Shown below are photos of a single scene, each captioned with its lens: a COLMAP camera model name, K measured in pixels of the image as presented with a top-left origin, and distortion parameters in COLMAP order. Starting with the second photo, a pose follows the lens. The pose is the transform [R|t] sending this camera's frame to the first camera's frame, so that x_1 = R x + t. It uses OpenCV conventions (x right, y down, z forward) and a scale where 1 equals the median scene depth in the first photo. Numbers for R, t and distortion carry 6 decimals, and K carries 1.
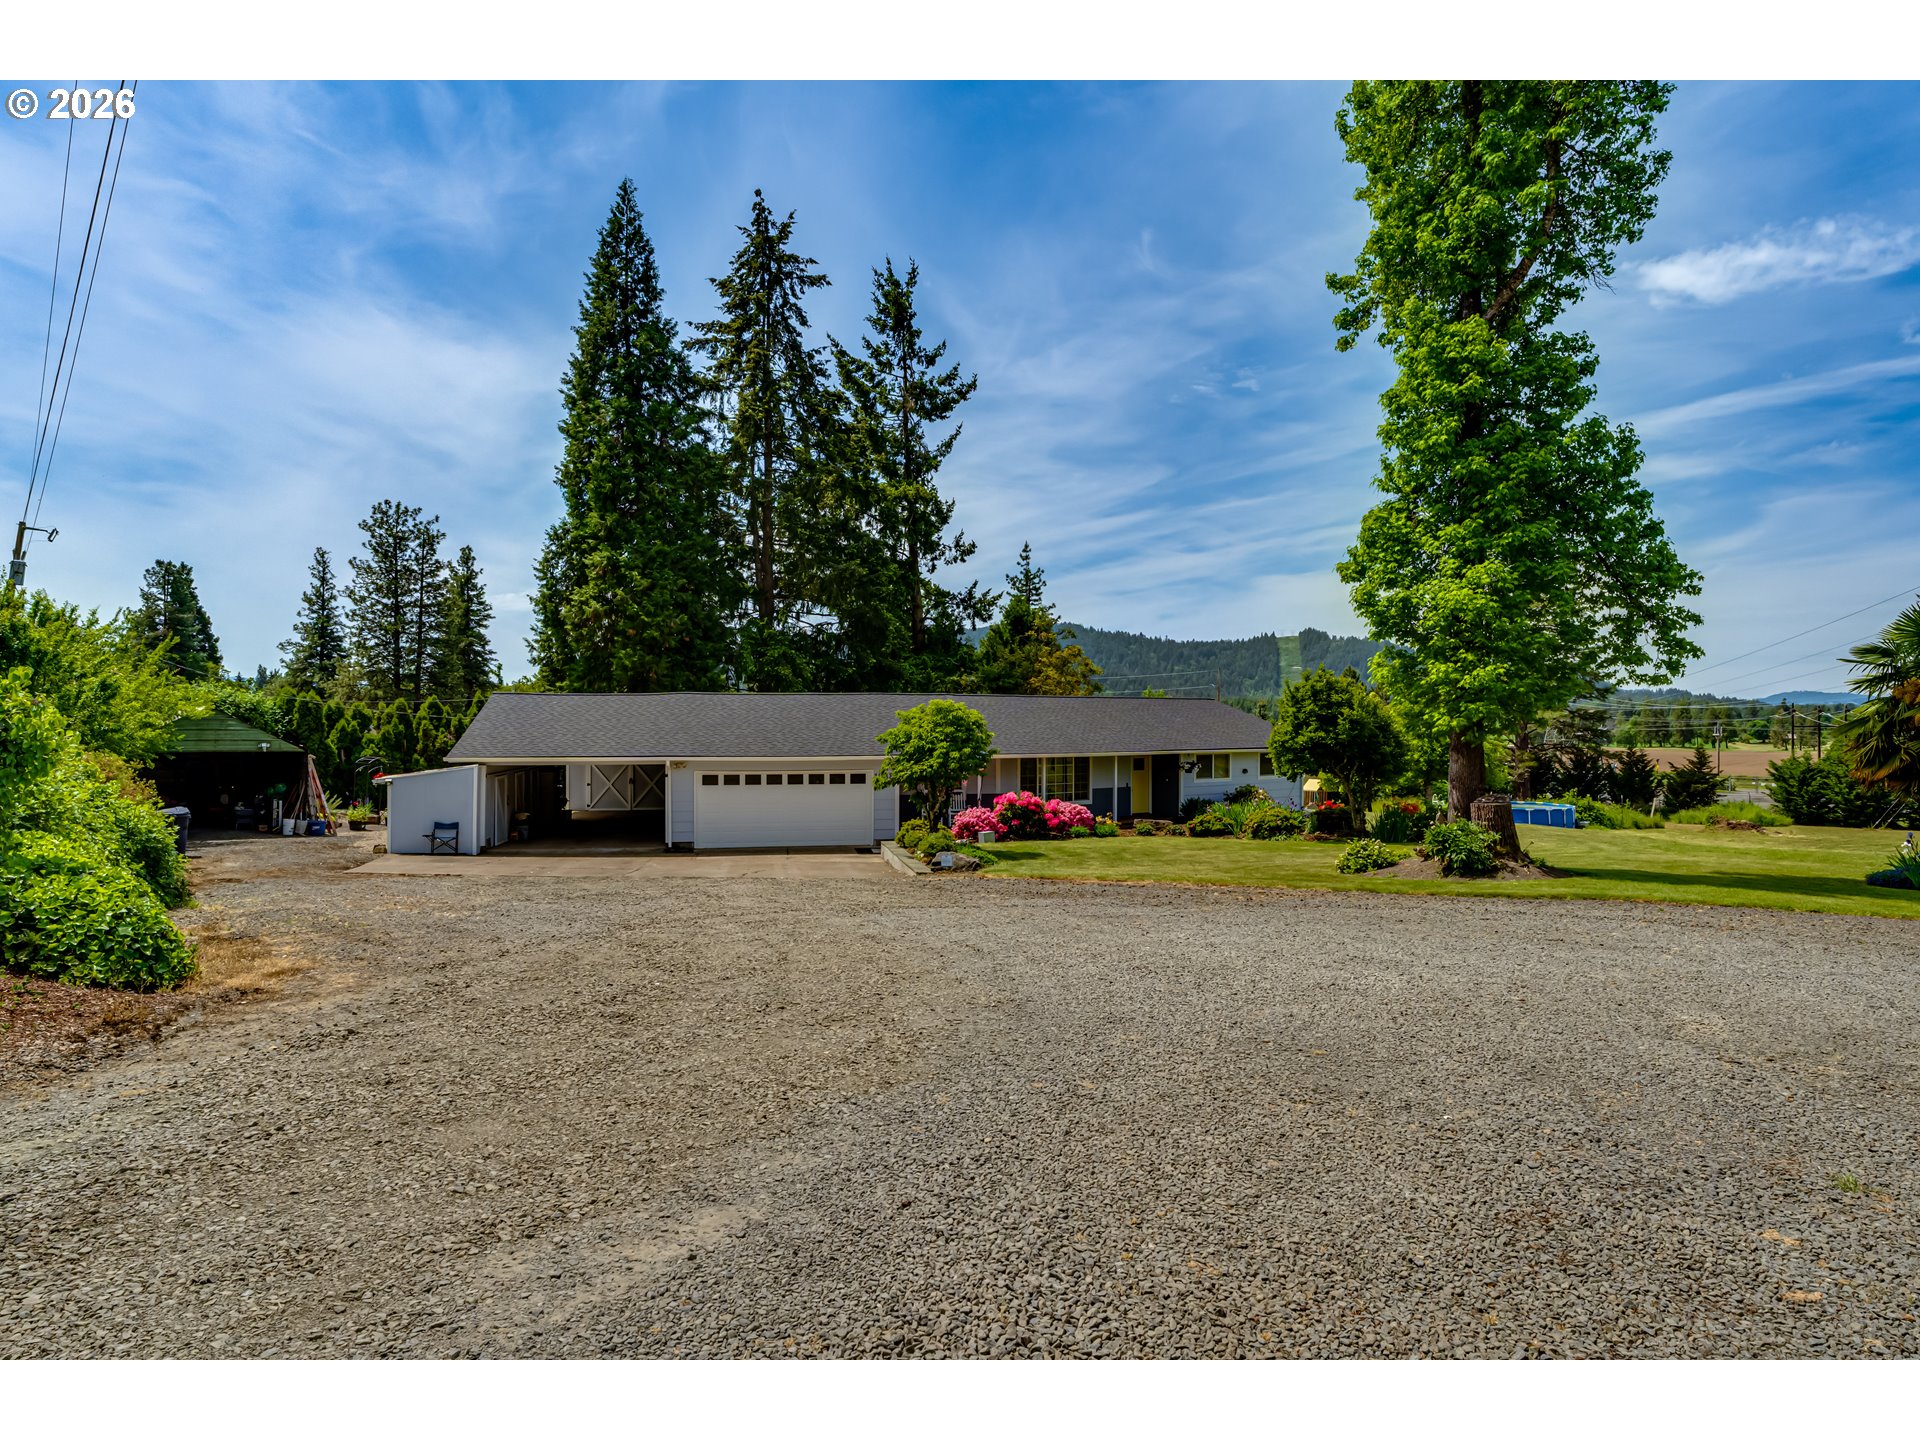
lens RADIAL K [[1171.2, 0, 942.4], [0, 1171.2, 726.1], [0, 0, 1]] dist [-0.002364, -0.000302]
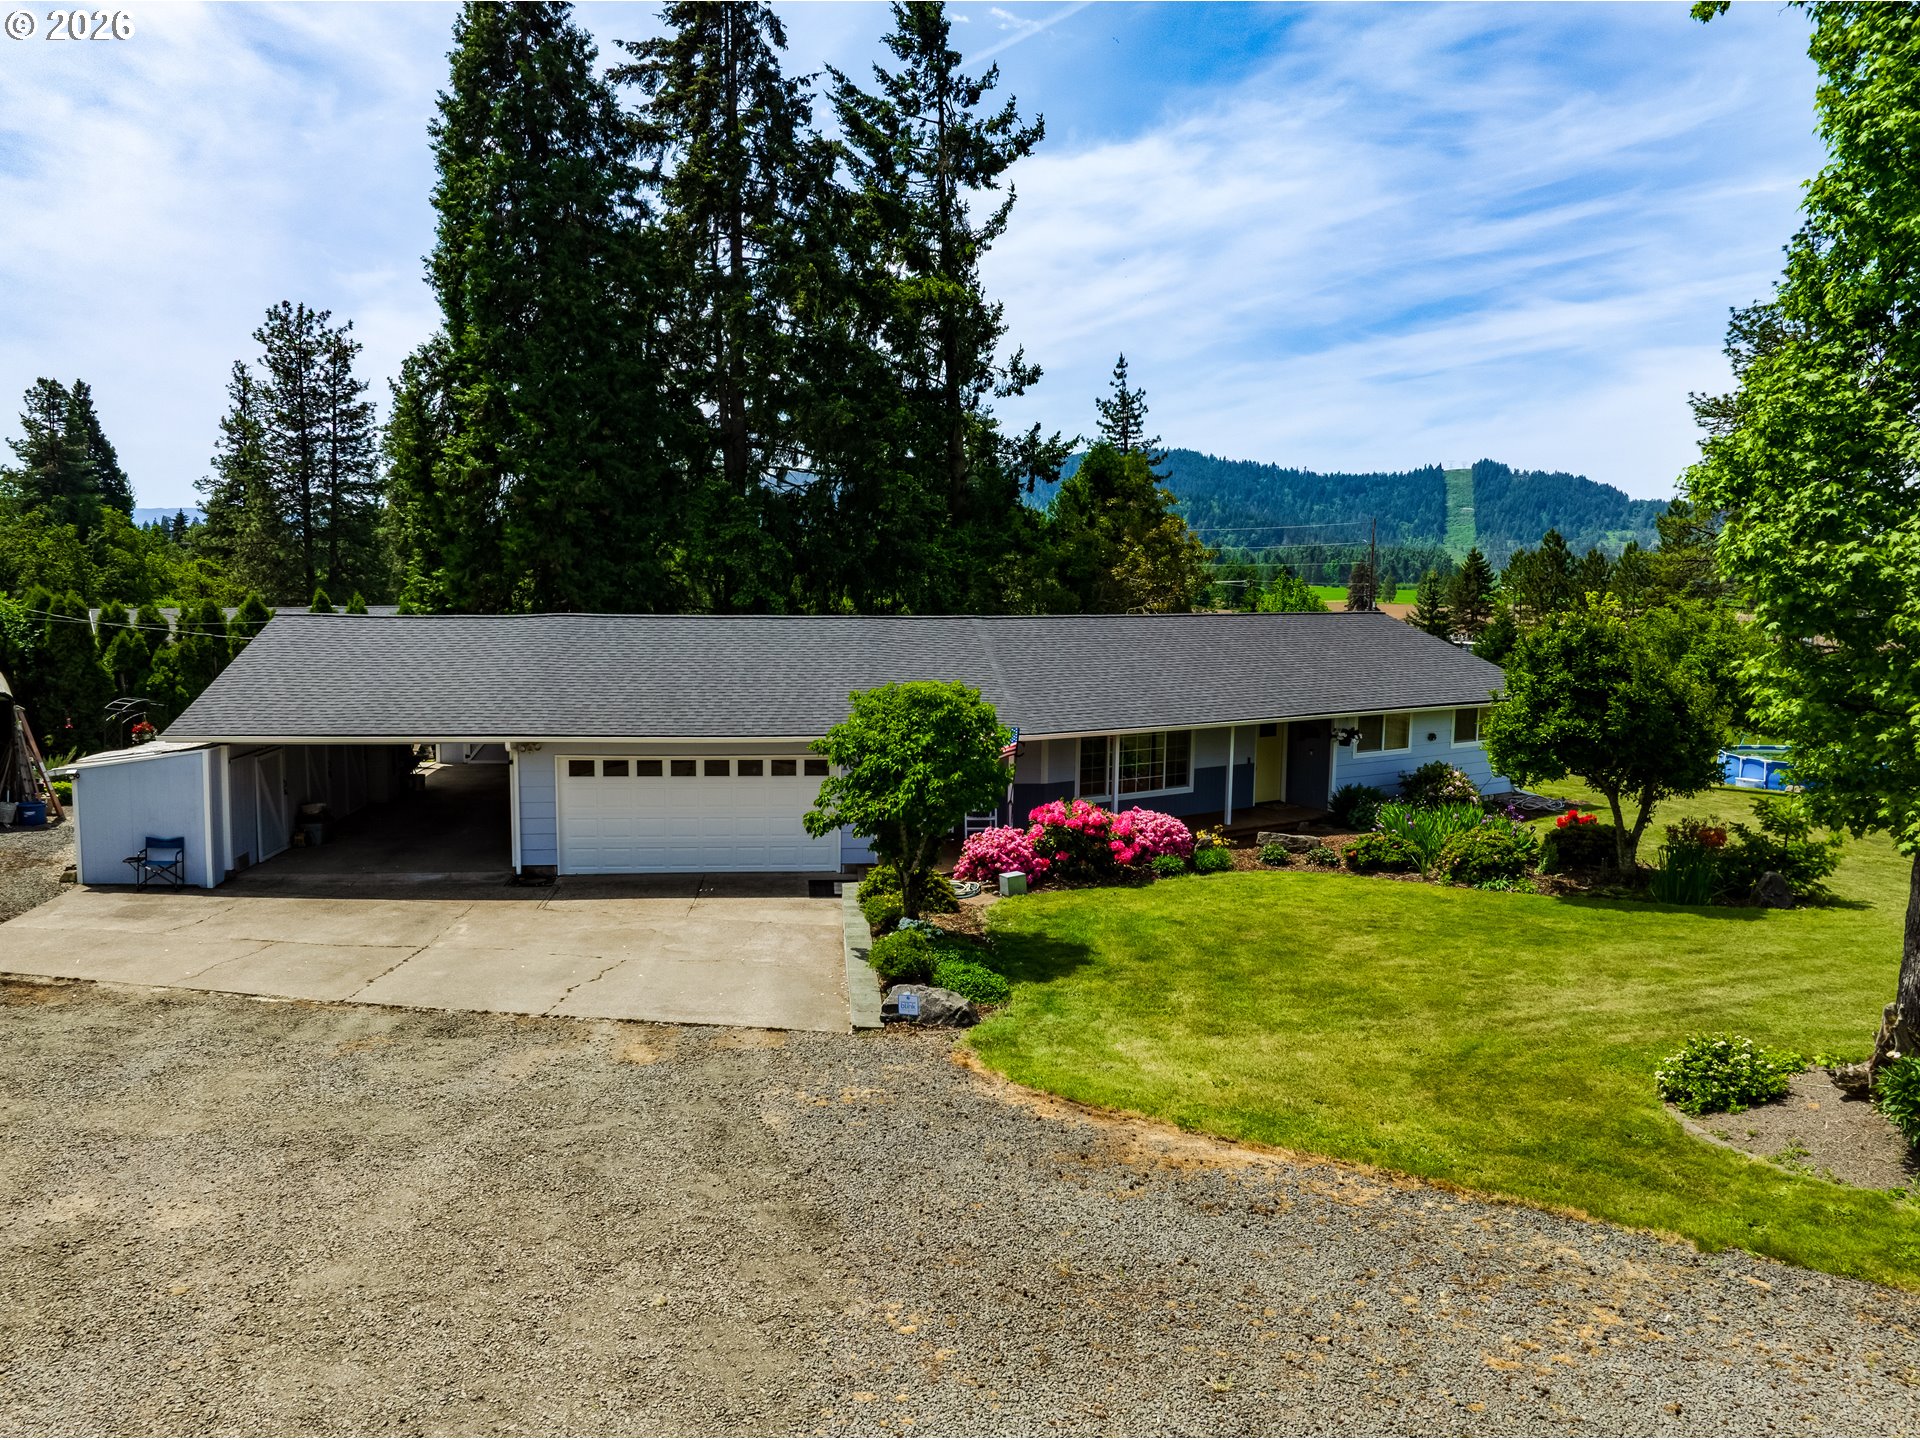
lens RADIAL K [[1414.2, 0, 966.8], [0, 1414.2, 707.0], [0, 0, 1]] dist [-0.043351, 0.002106]
pose [[0.999046, 0.012788, -0.041758, 0.025418], [-0.008744, 0.995379, 0.095624, -0.038724], [0.042787, -0.095168, 0.994541, 0.163910]]
